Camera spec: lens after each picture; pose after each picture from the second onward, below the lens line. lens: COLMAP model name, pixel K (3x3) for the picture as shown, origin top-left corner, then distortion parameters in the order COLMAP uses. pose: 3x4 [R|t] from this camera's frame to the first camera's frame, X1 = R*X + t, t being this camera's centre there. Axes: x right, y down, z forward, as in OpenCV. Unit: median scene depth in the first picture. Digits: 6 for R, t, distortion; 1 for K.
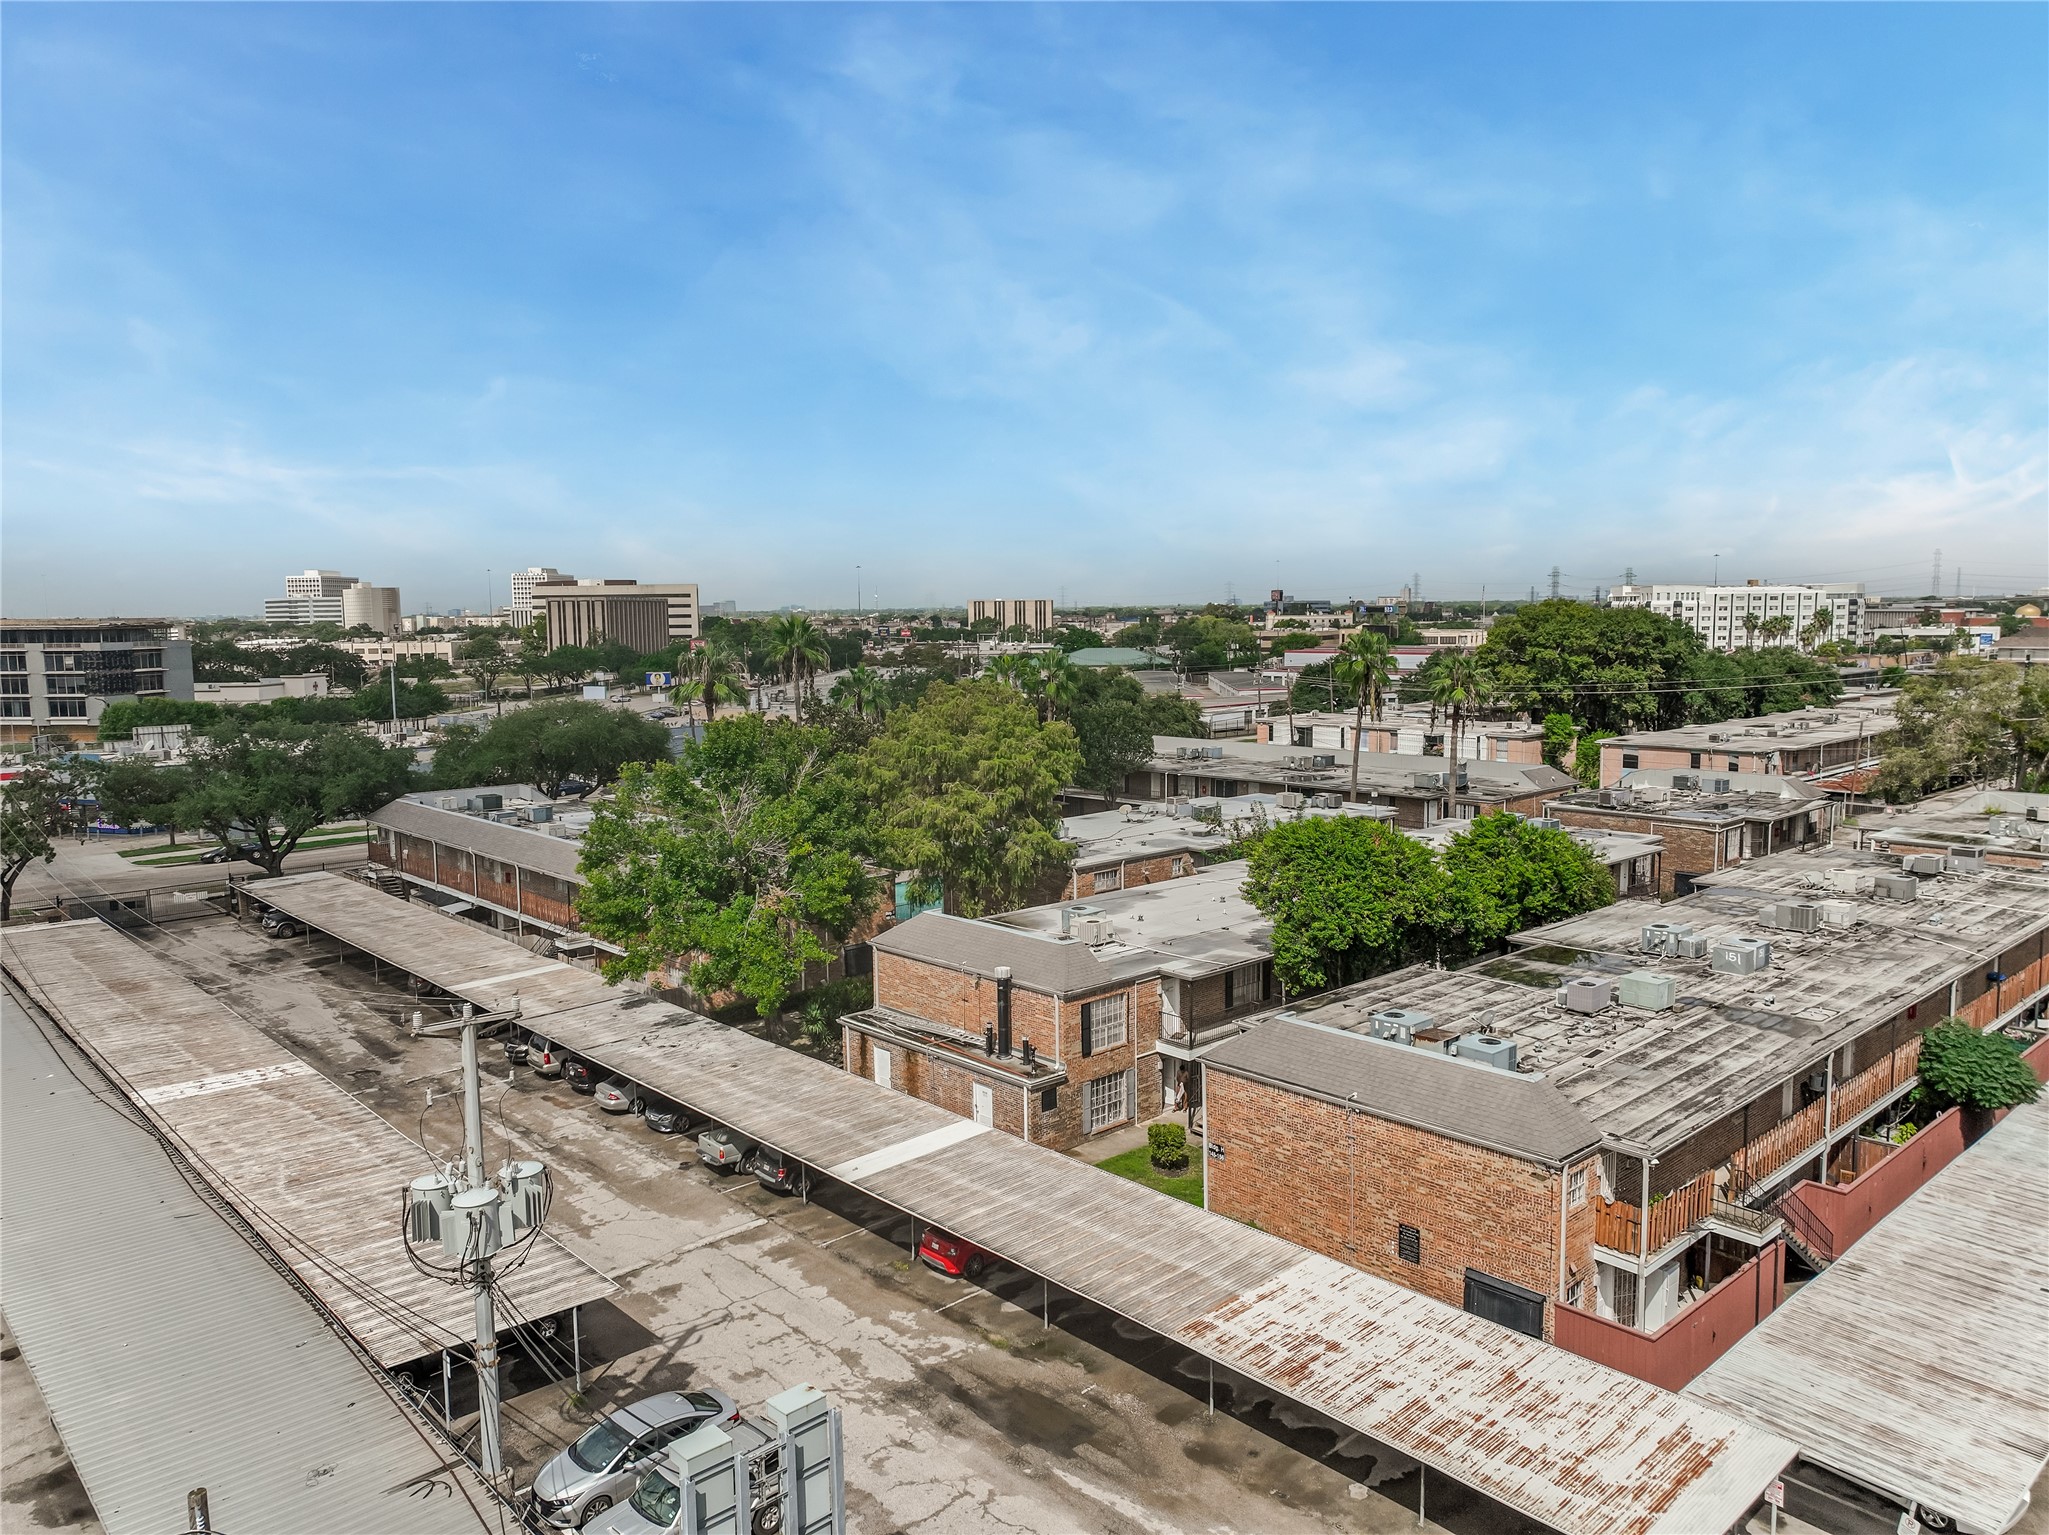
lens RADIAL K [[1445.6, 0, 1031.2], [0, 1445.6, 762.8], [0, 0, 1]] dist [0.005292, 0.008934]
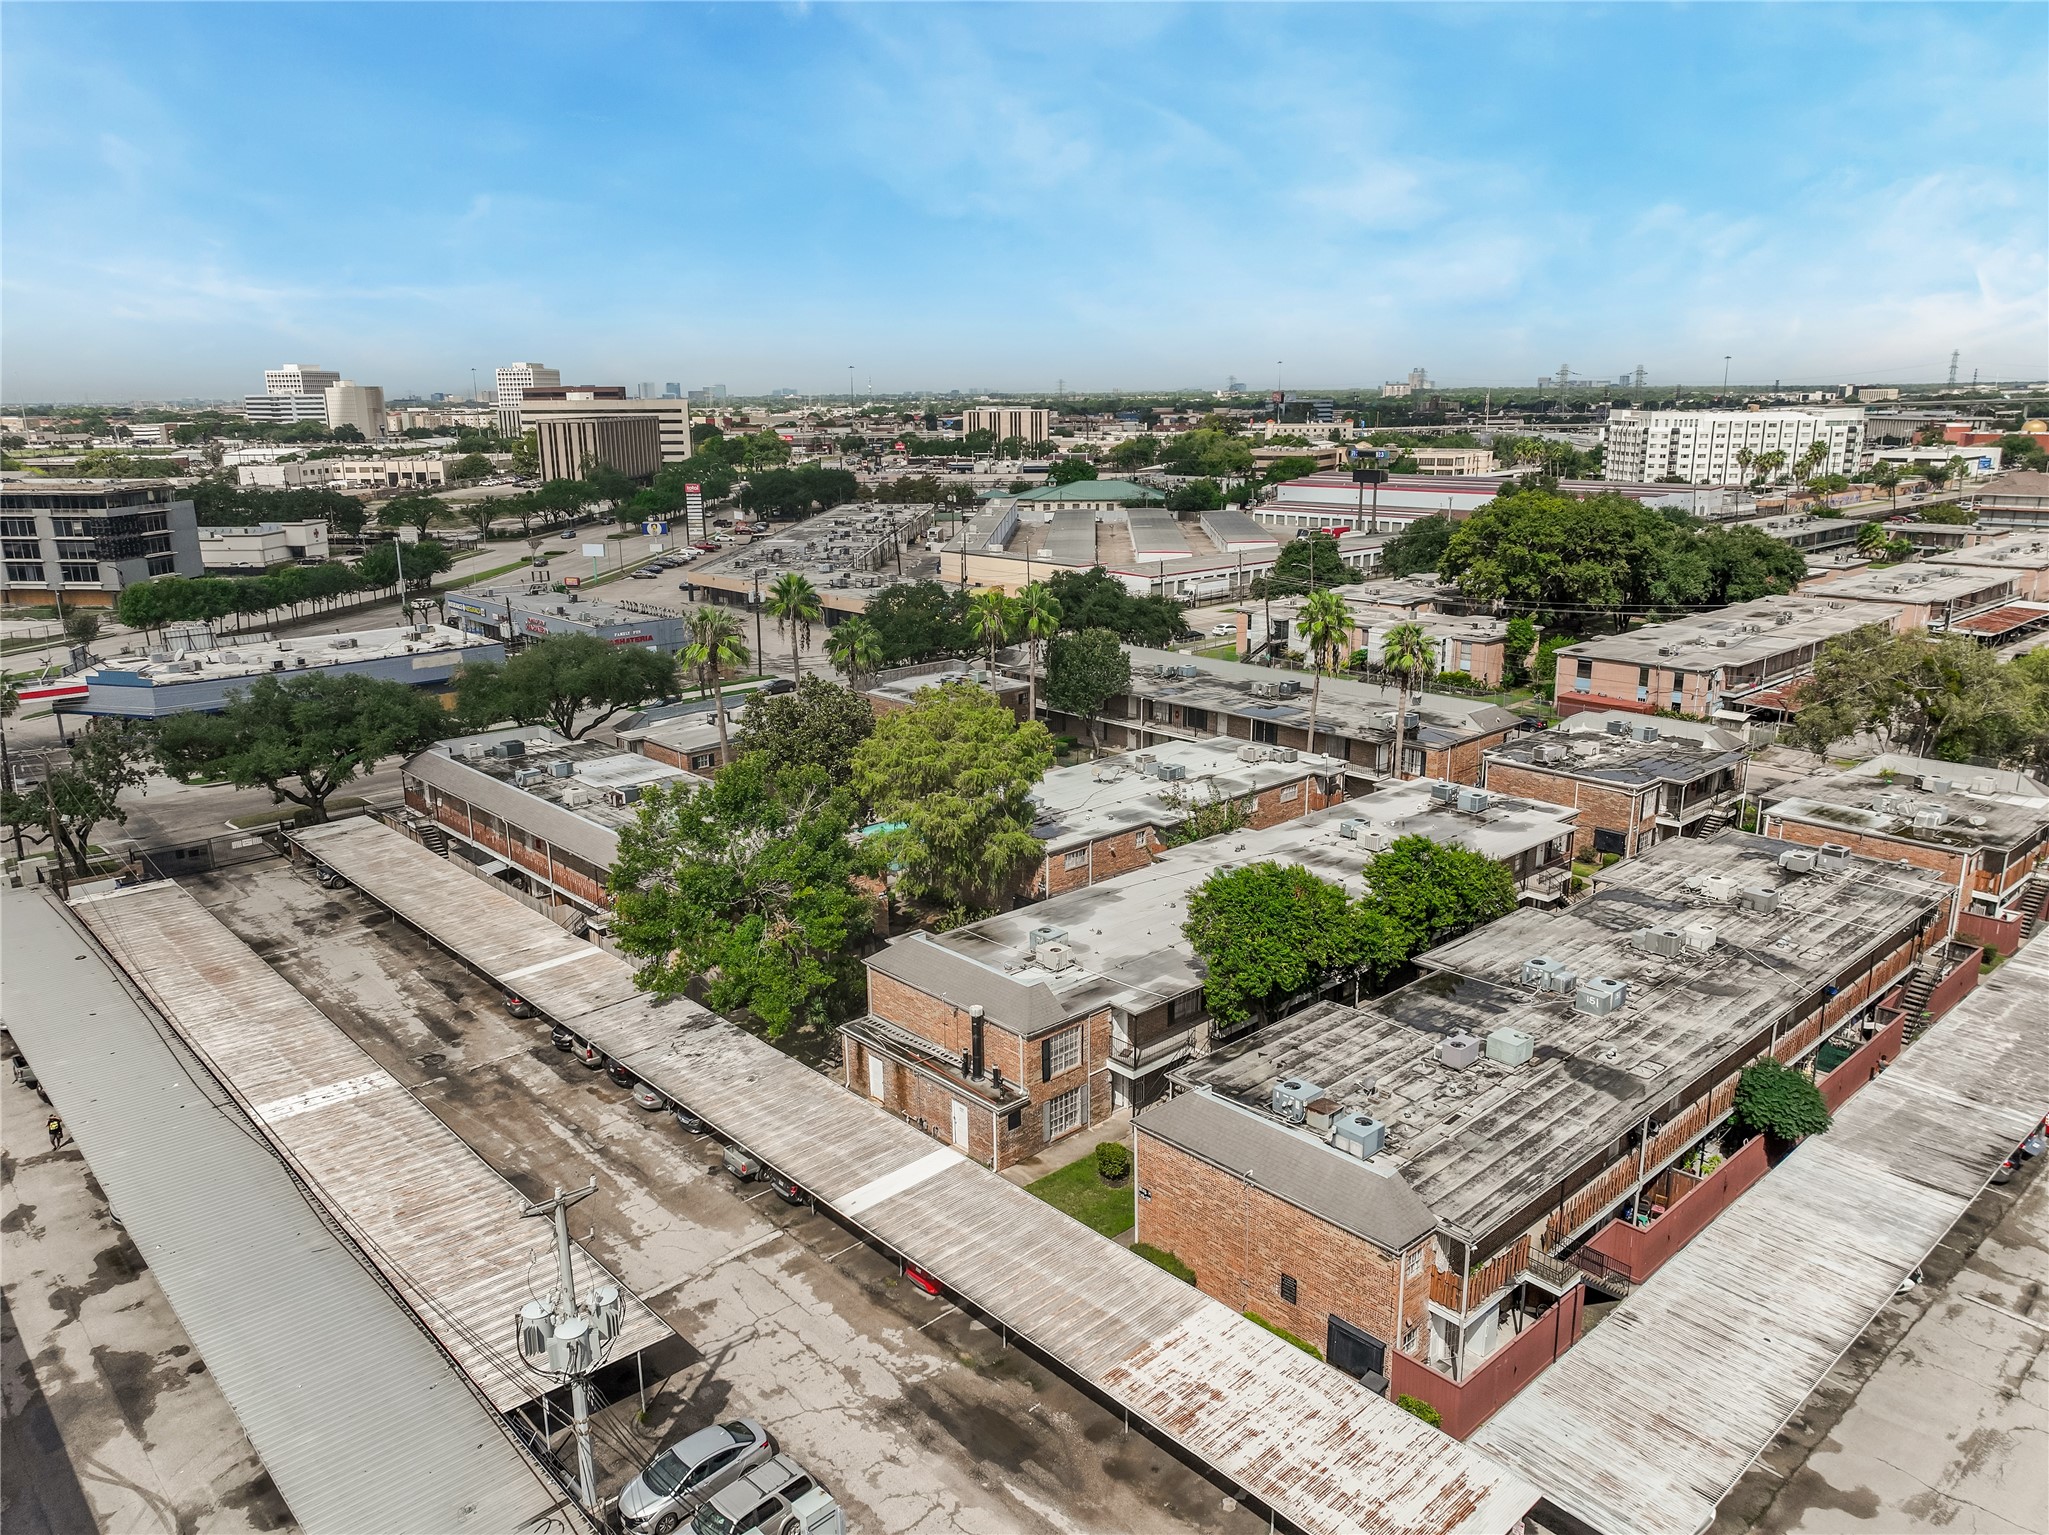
lens RADIAL K [[1445.6, 0, 1032.4], [0, 1445.6, 766.9], [0, 0, 1]] dist [0.005292, 0.008934]
pose [[0.999994, 0.002389, 0.002472, 0.022480], [-0.002728, 0.989000, 0.147893, -0.224729], [-0.002092, -0.147899, 0.989000, -0.139257]]
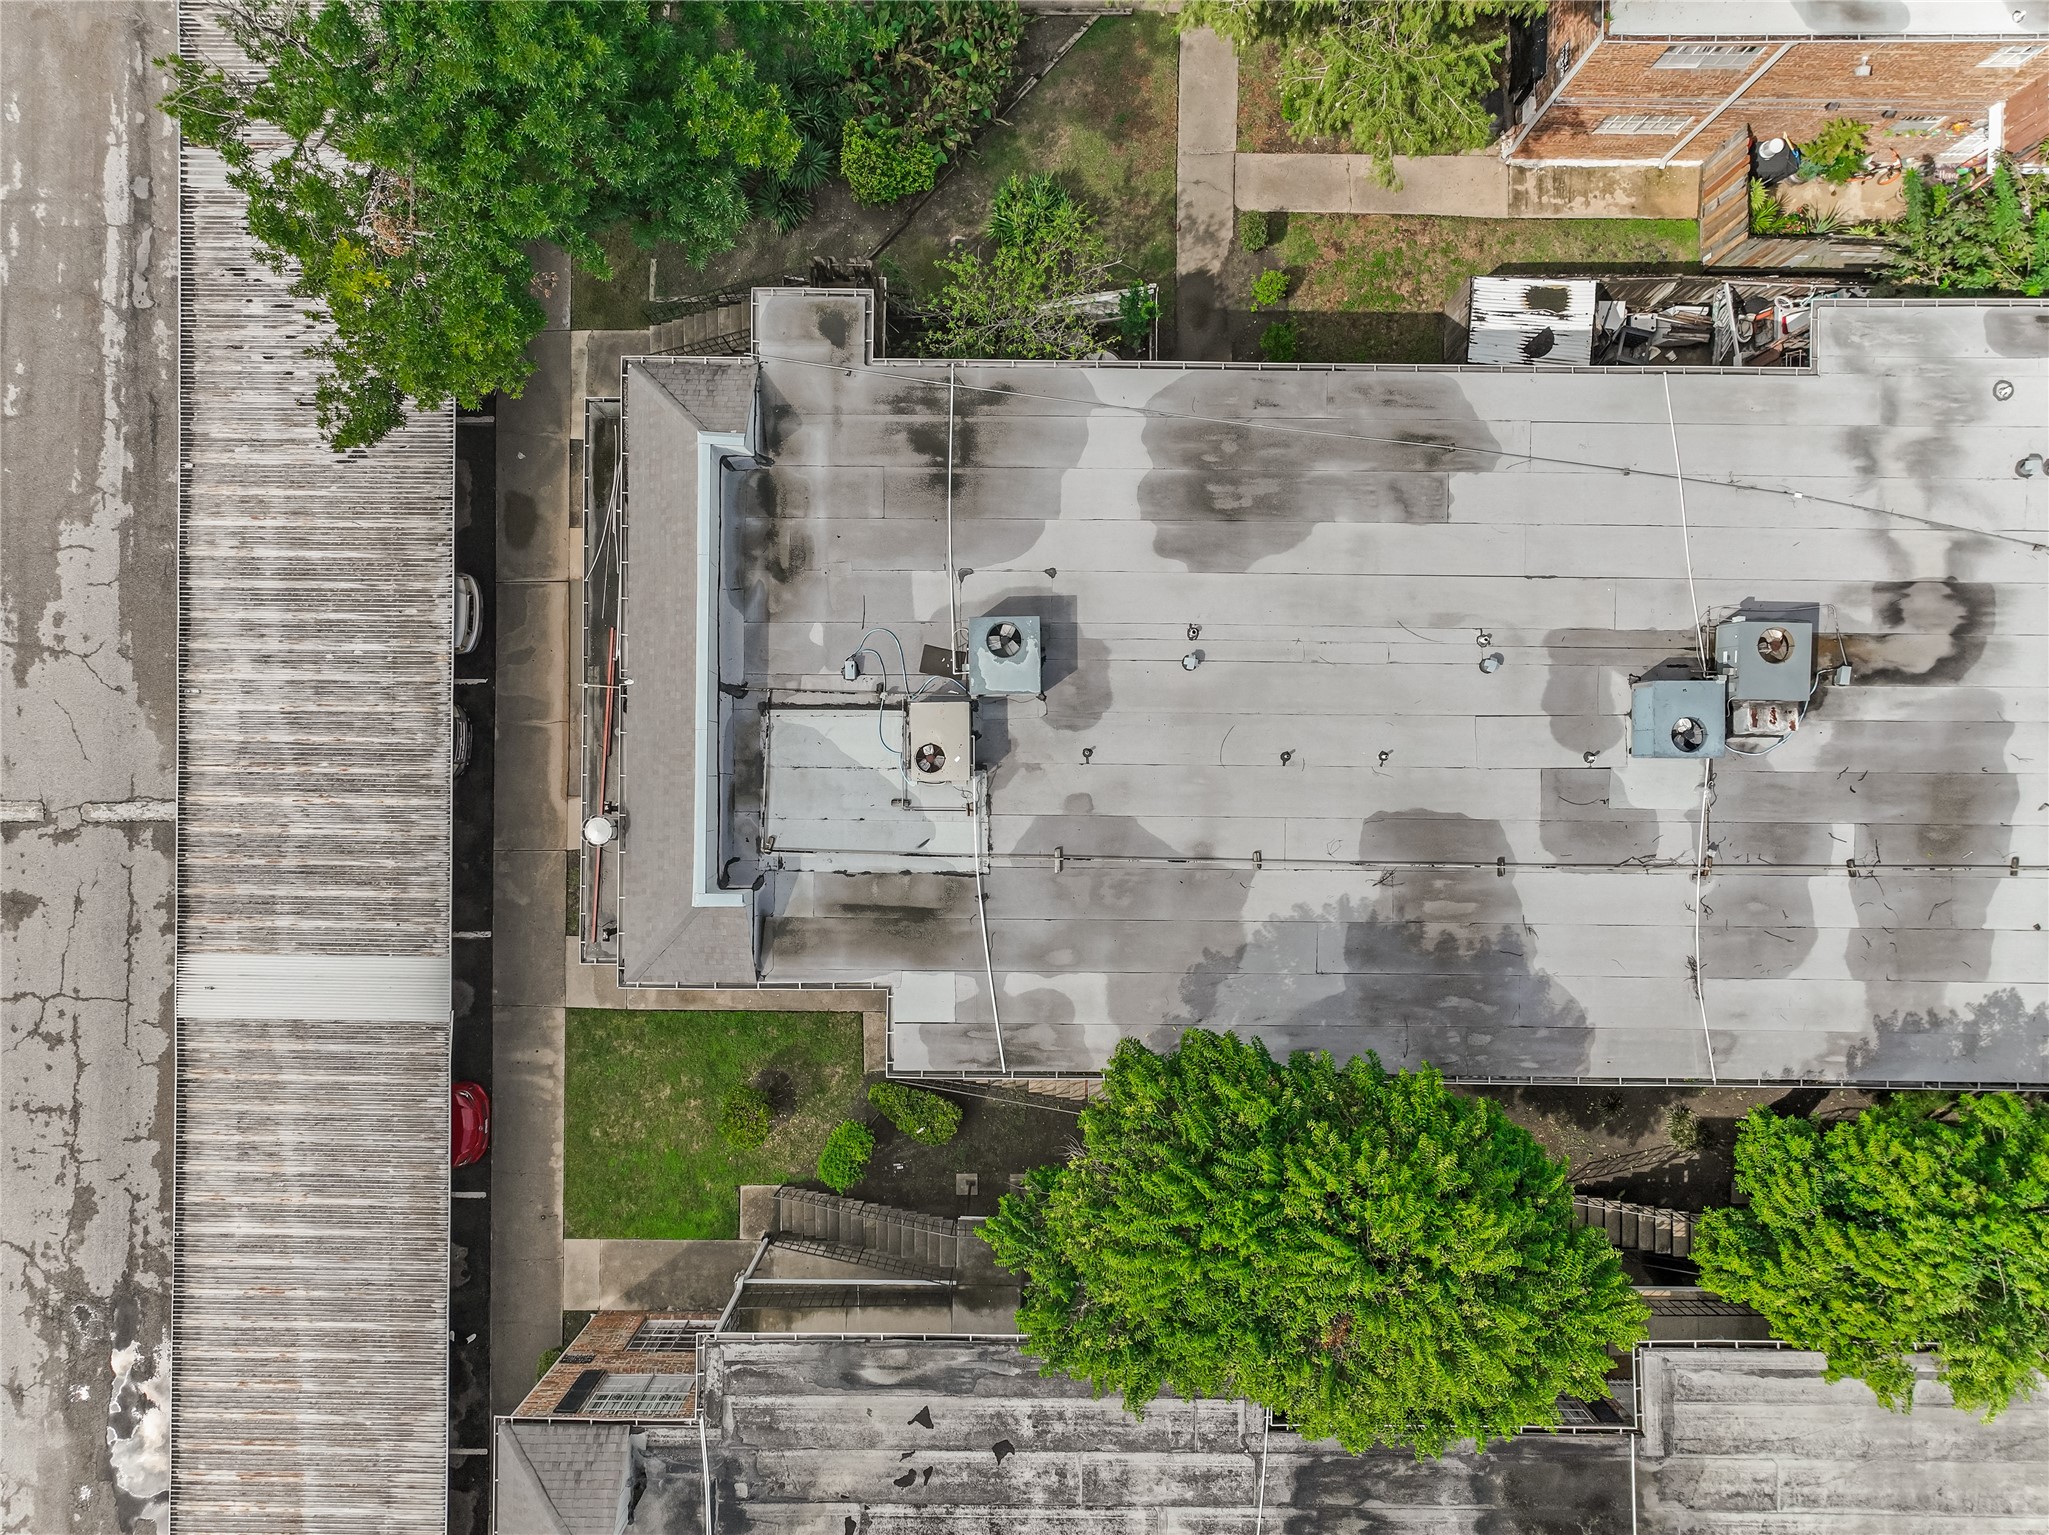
lens RADIAL K [[1445.6, 0, 1039.1], [0, 1445.6, 775.2], [0, 0, 1]] dist [0.005292, 0.008934]
pose [[0.728467, 0.684965, 0.012557, 0.071297], [-0.081801, 0.068769, 0.994273, -0.360355], [0.680179, -0.725323, 0.106127, 1.049450]]
